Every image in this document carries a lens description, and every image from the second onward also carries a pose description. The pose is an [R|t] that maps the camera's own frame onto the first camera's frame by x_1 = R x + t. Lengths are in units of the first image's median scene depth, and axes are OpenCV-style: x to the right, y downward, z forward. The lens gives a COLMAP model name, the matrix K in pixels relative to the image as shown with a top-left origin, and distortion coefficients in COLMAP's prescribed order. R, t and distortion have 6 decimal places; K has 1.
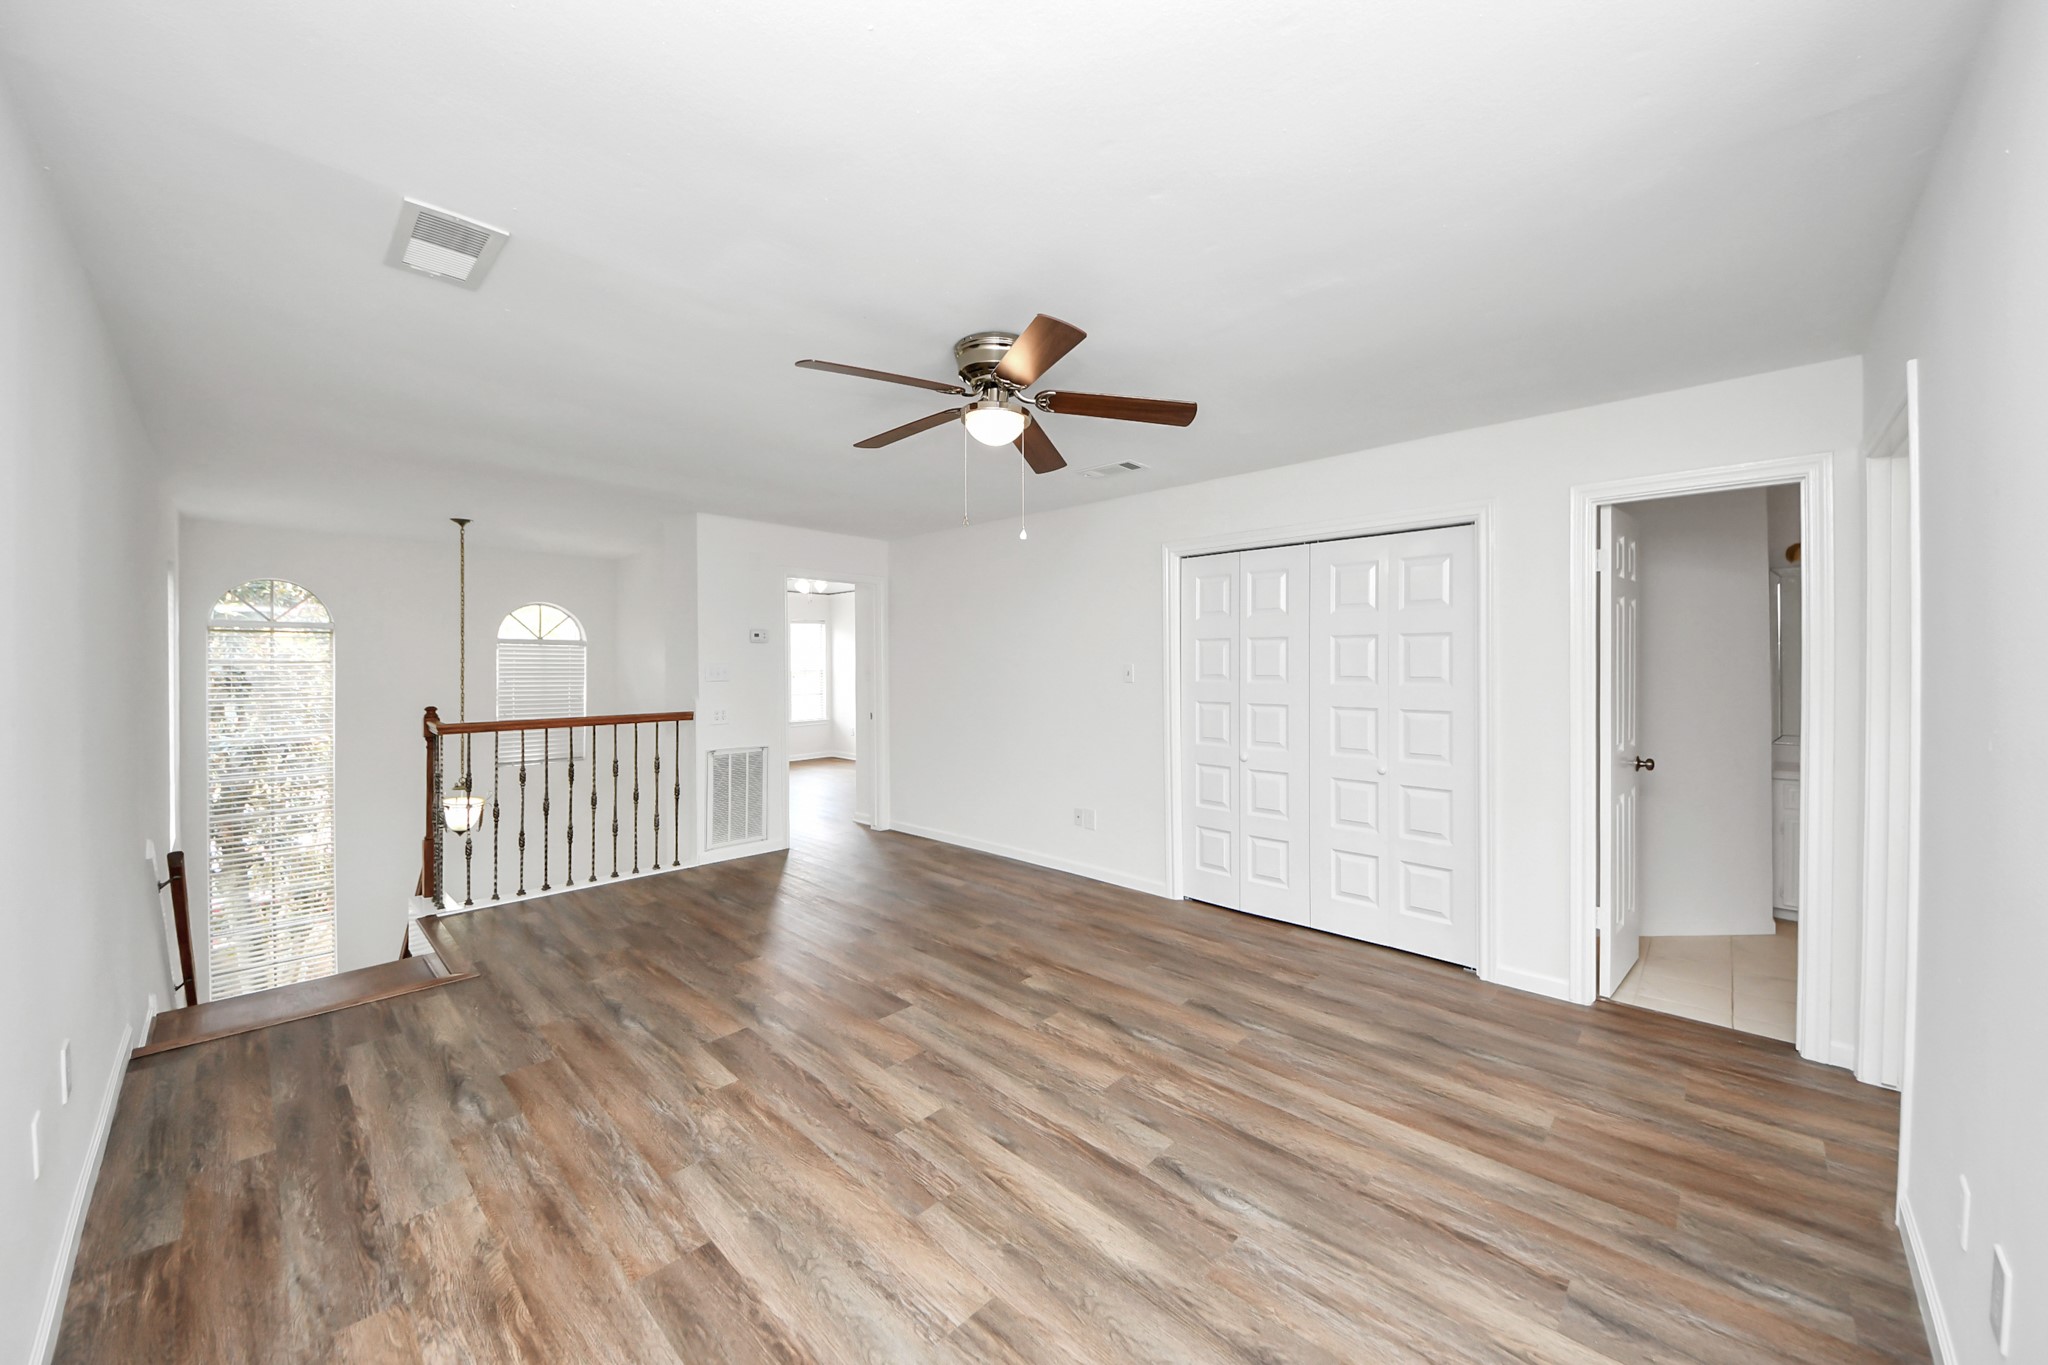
lens RADIAL K [[742.2, 0, 1005.4], [0, 742.2, 685.9], [0, 0, 1]] dist [0.015668, -0.000223]
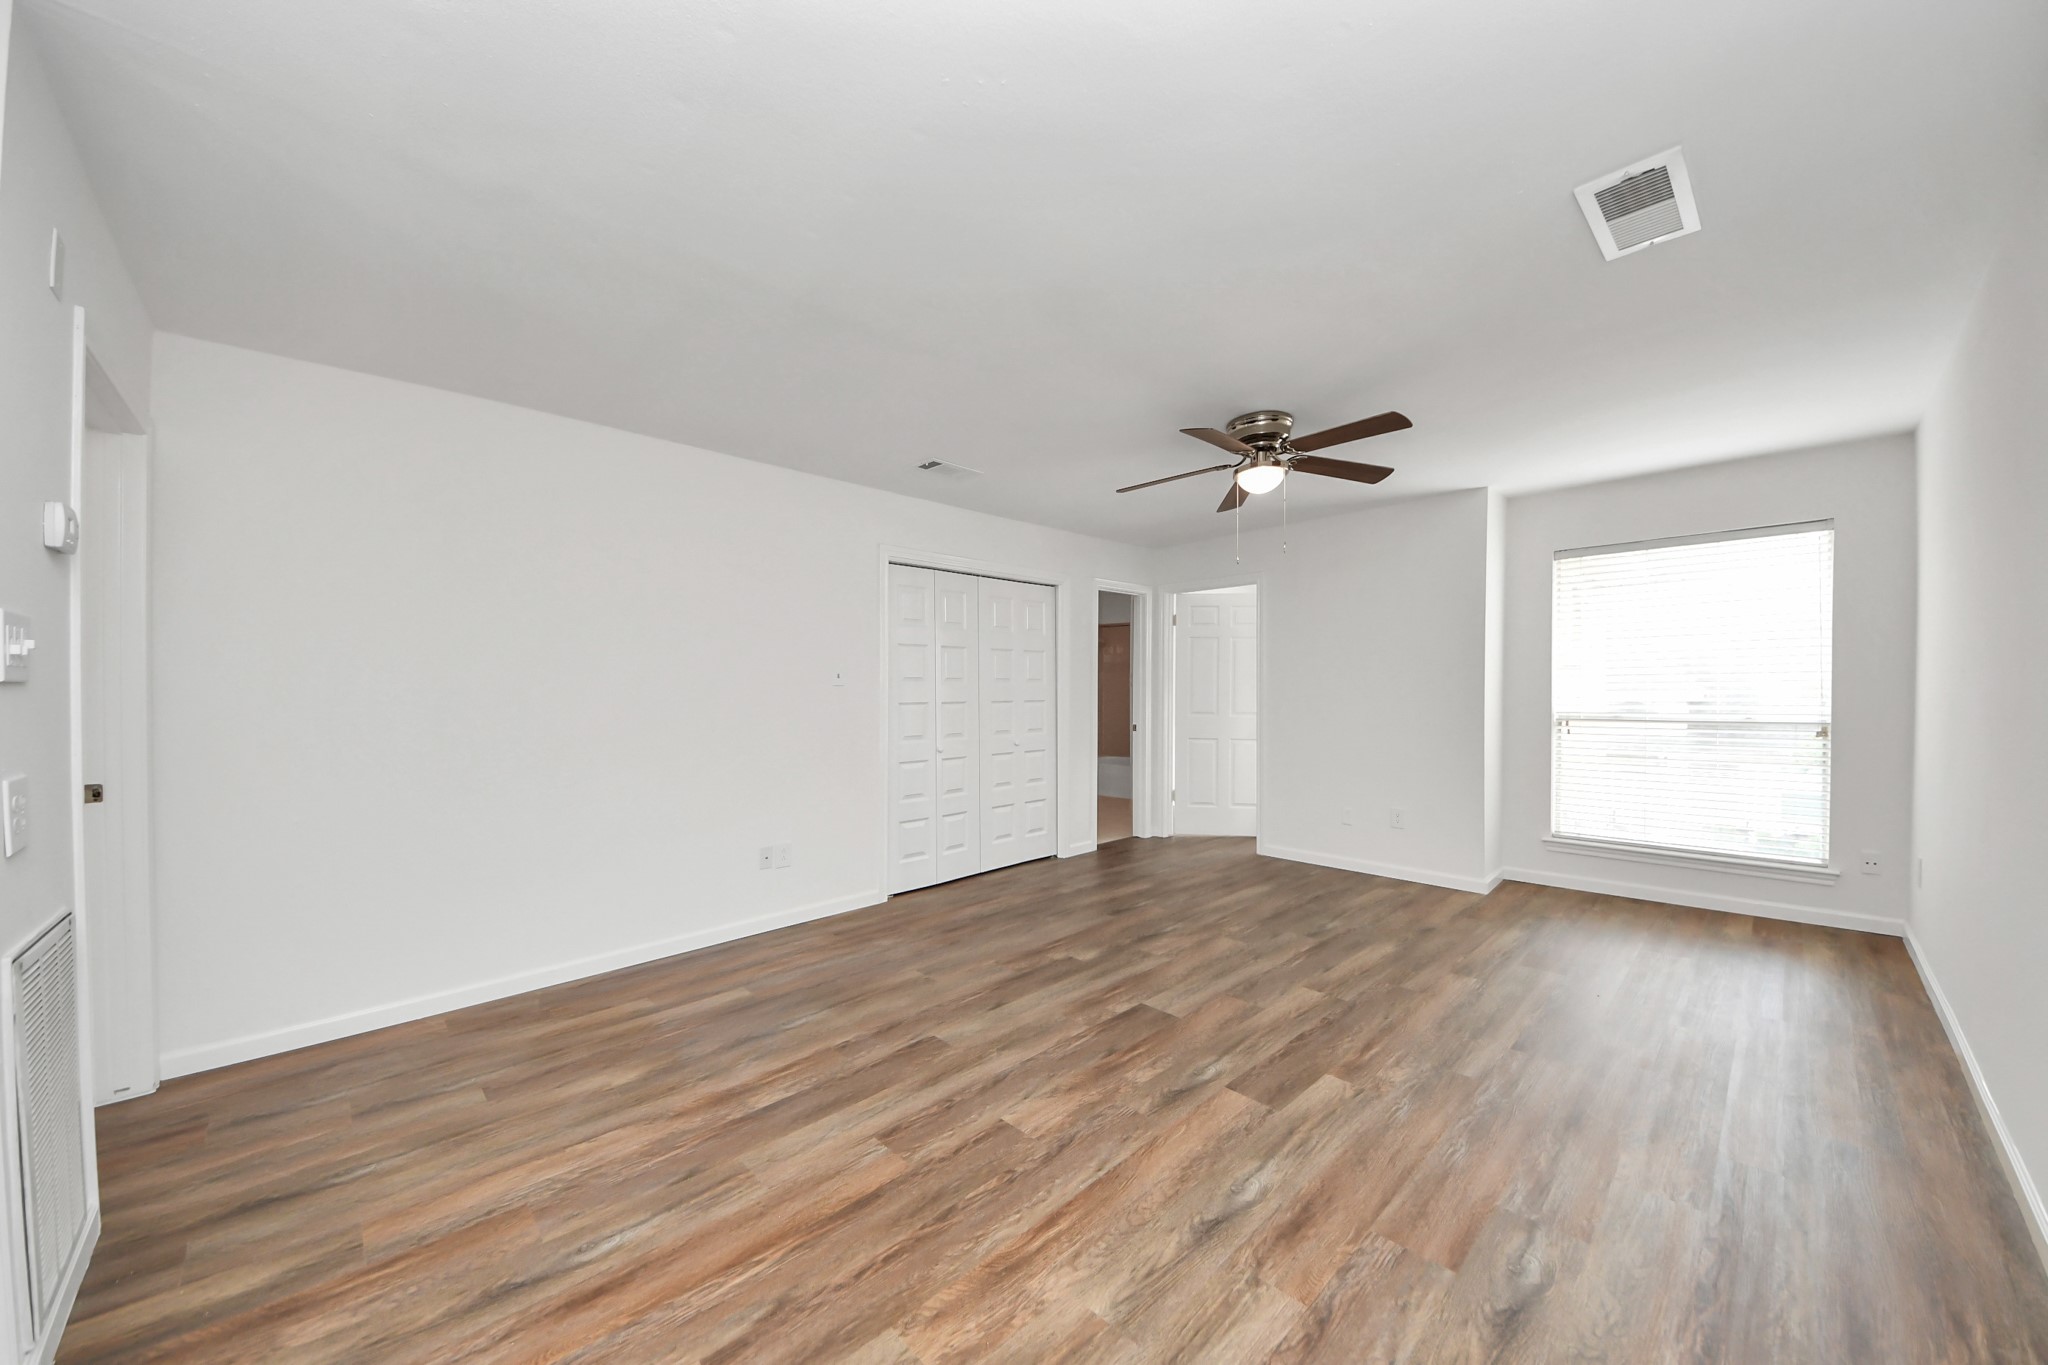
lens RADIAL K [[742.2, 0, 1005.4], [0, 742.2, 685.9], [0, 0, 1]] dist [0.015668, -0.000223]
pose [[0.044496, -0.002154, 0.999007, -1.198635], [0.042116, 0.999113, 0.000278, -0.000481], [-0.998121, 0.042062, 0.044548, 1.198062]]
